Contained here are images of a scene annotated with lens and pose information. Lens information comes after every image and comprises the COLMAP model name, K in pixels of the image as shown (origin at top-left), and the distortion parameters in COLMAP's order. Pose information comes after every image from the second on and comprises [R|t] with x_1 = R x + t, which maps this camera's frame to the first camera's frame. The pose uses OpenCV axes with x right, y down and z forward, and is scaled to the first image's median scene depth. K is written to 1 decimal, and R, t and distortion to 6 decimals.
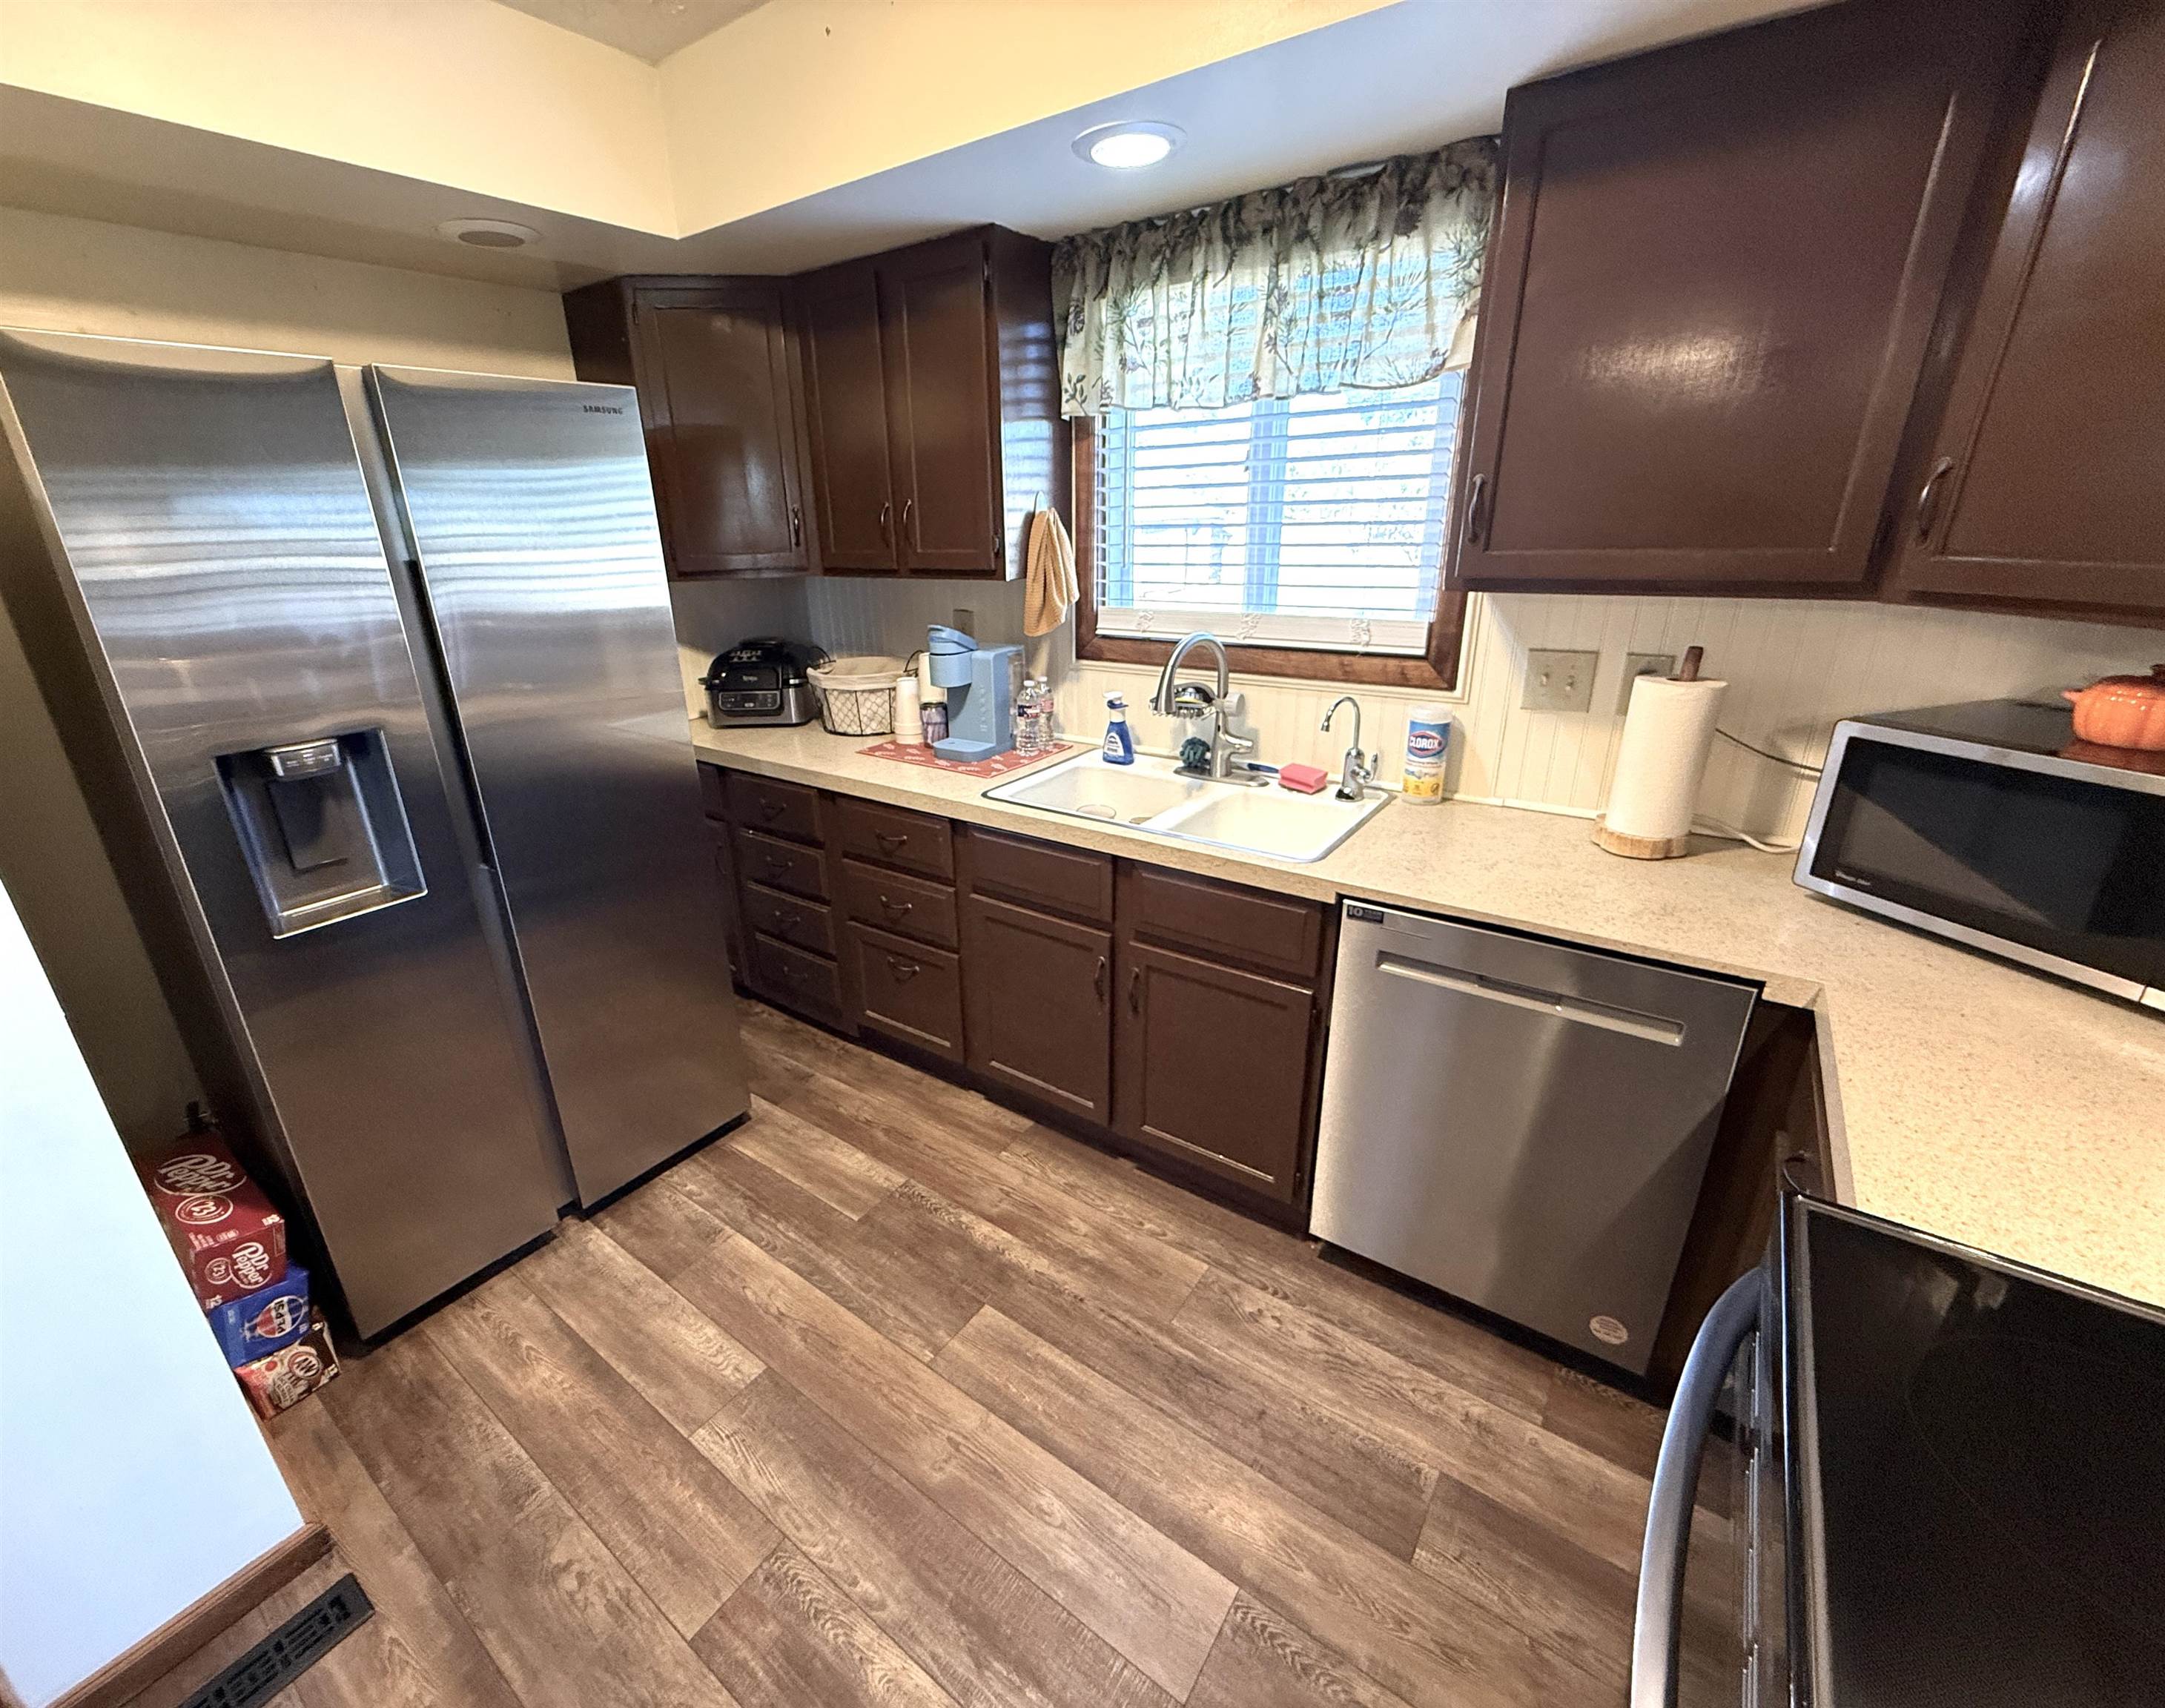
lens RADIAL K [[907.3, 0, 1024.5], [0, 907.3, 854.3], [0, 0, 1]] dist [0.000460, -0.000870]
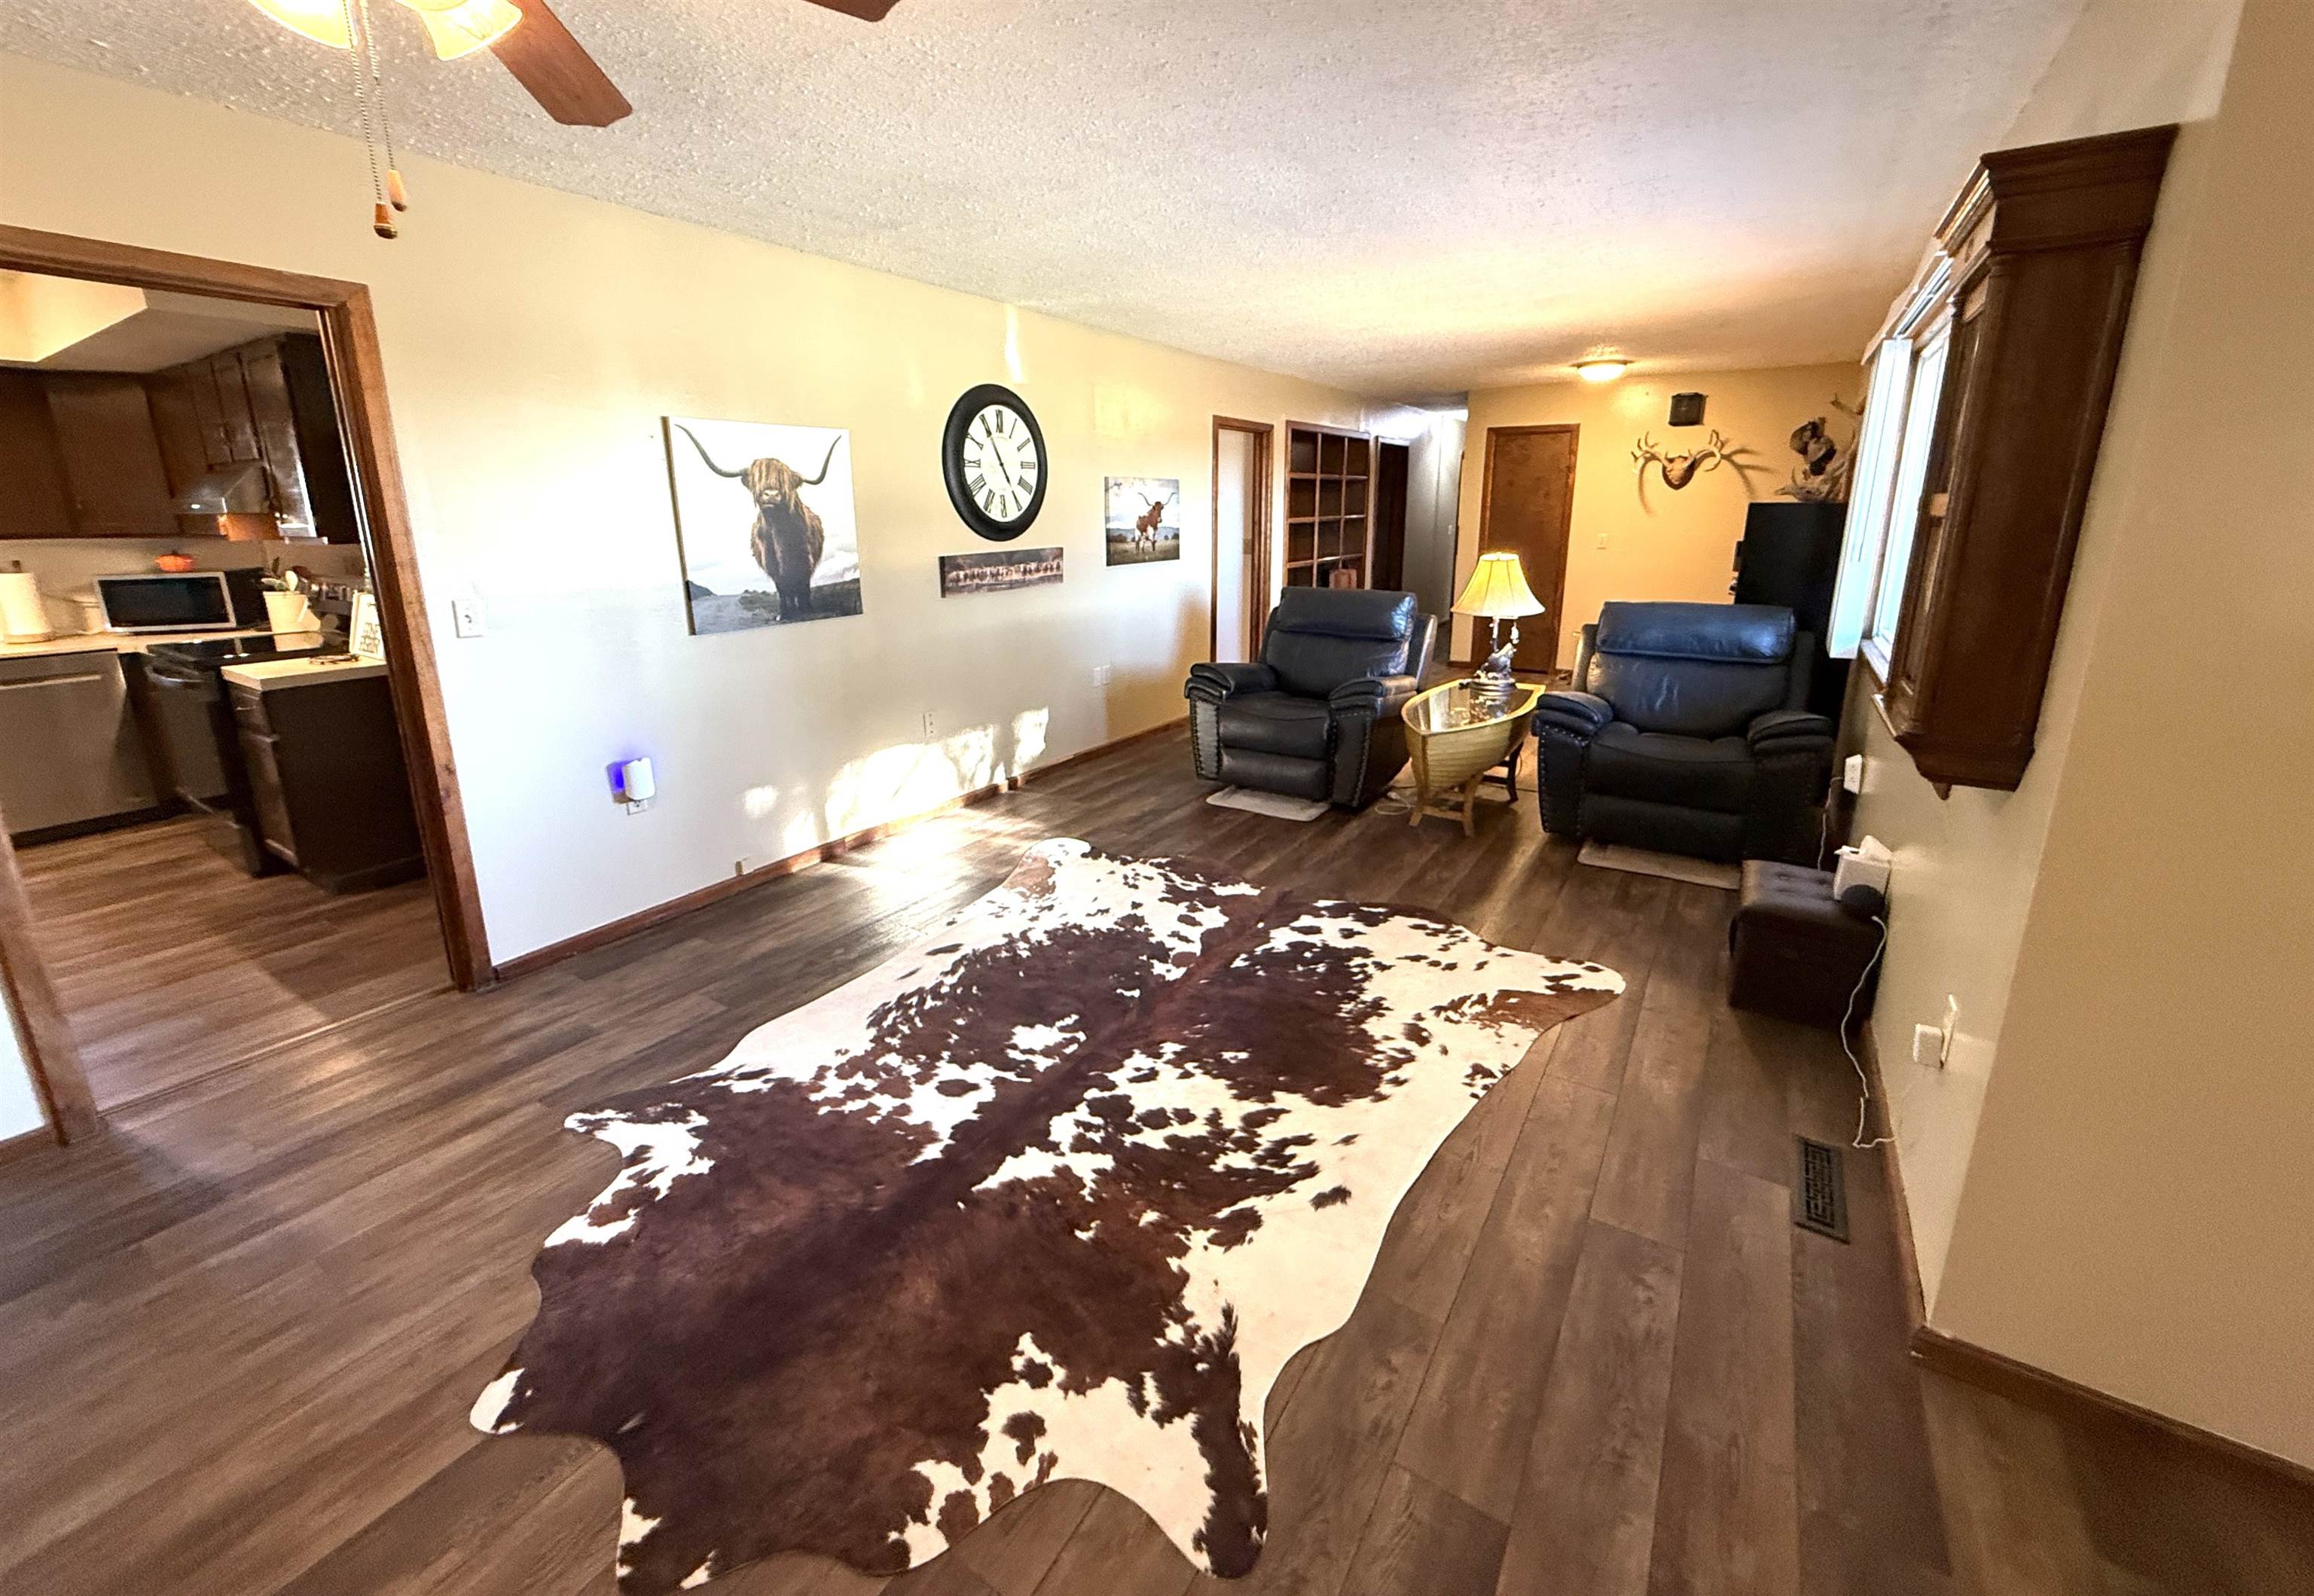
lens RADIAL K [[921.8, 0, 1149.8], [0, 921.8, 730.5], [0, 0, 1]] dist [-0.001689, 0.000411]
pose [[-0.062606, -0.210902, 0.975500, -1.973767], [0.360695, 0.906572, 0.219148, 0.744988], [-0.930580, 0.365578, 0.019315, -1.759215]]
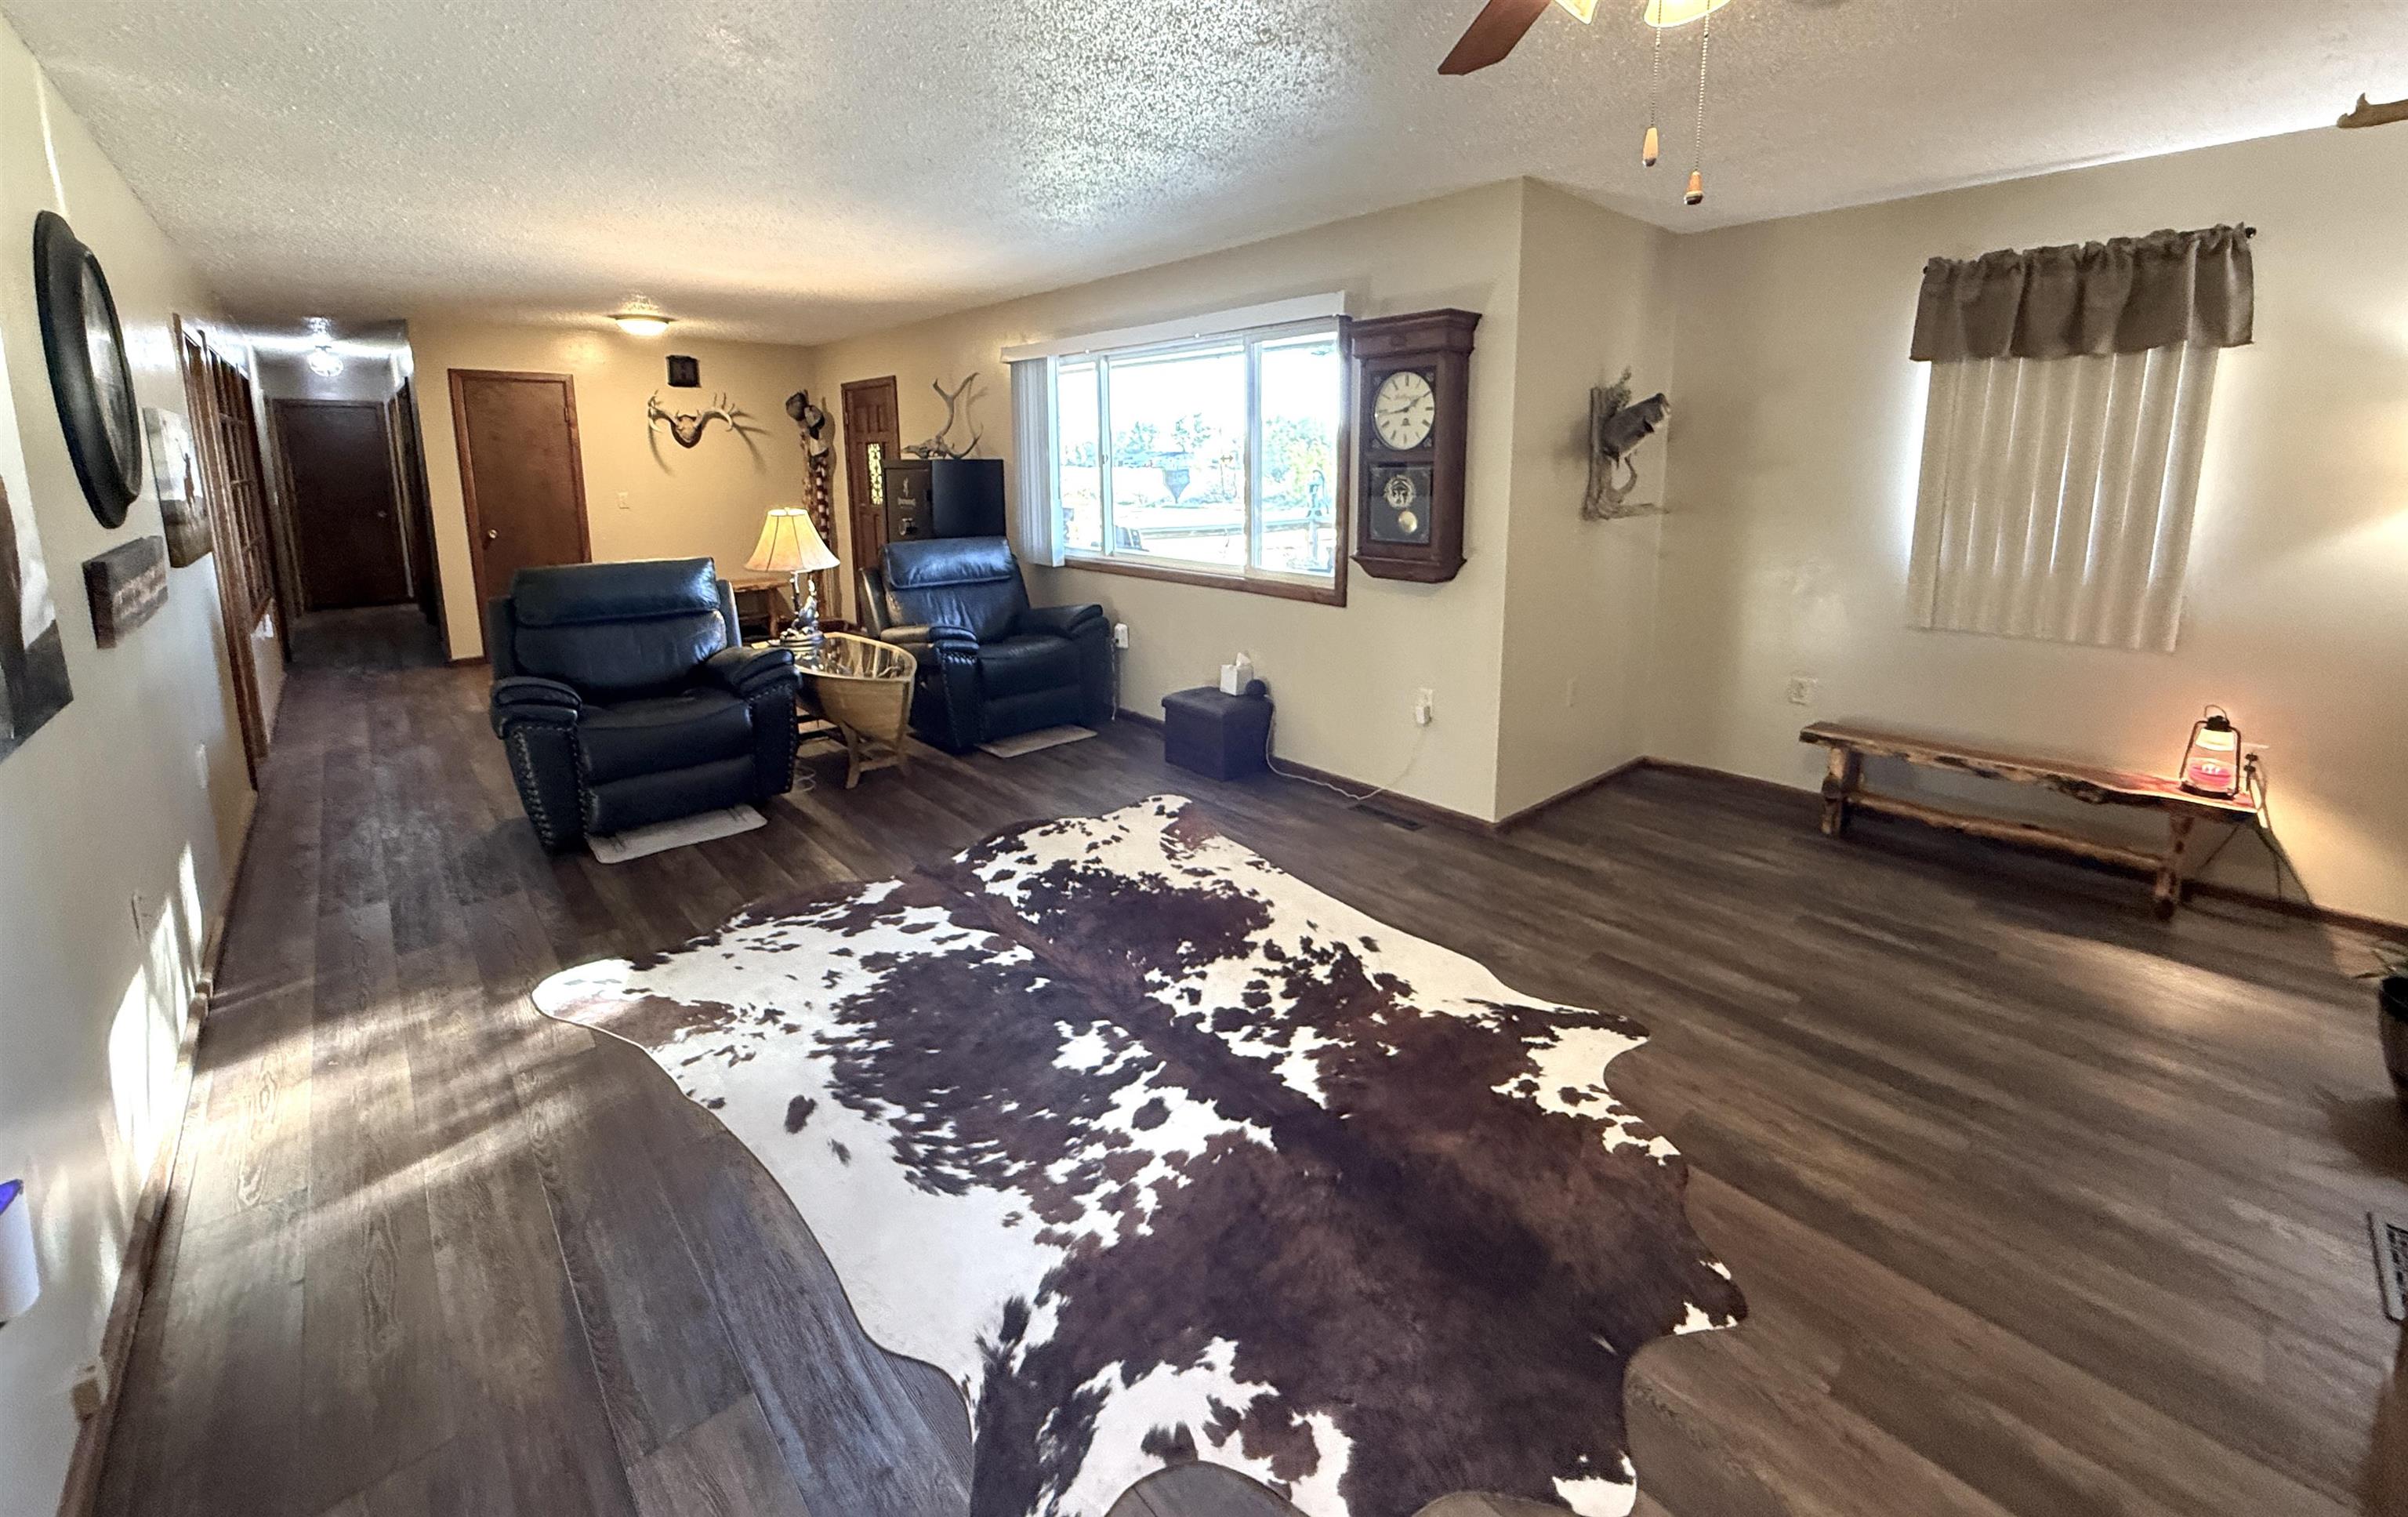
lens RADIAL K [[963.4, 0, 1201.8], [0, 963.4, 611.8], [0, 0, 1]] dist [0.000386, -0.000050]
pose [[-0.979600, -0.001449, 0.200950, -1.063364], [0.097969, 0.869650, 0.483850, 0.278113], [-0.175457, 0.493666, -0.851768, -0.573226]]
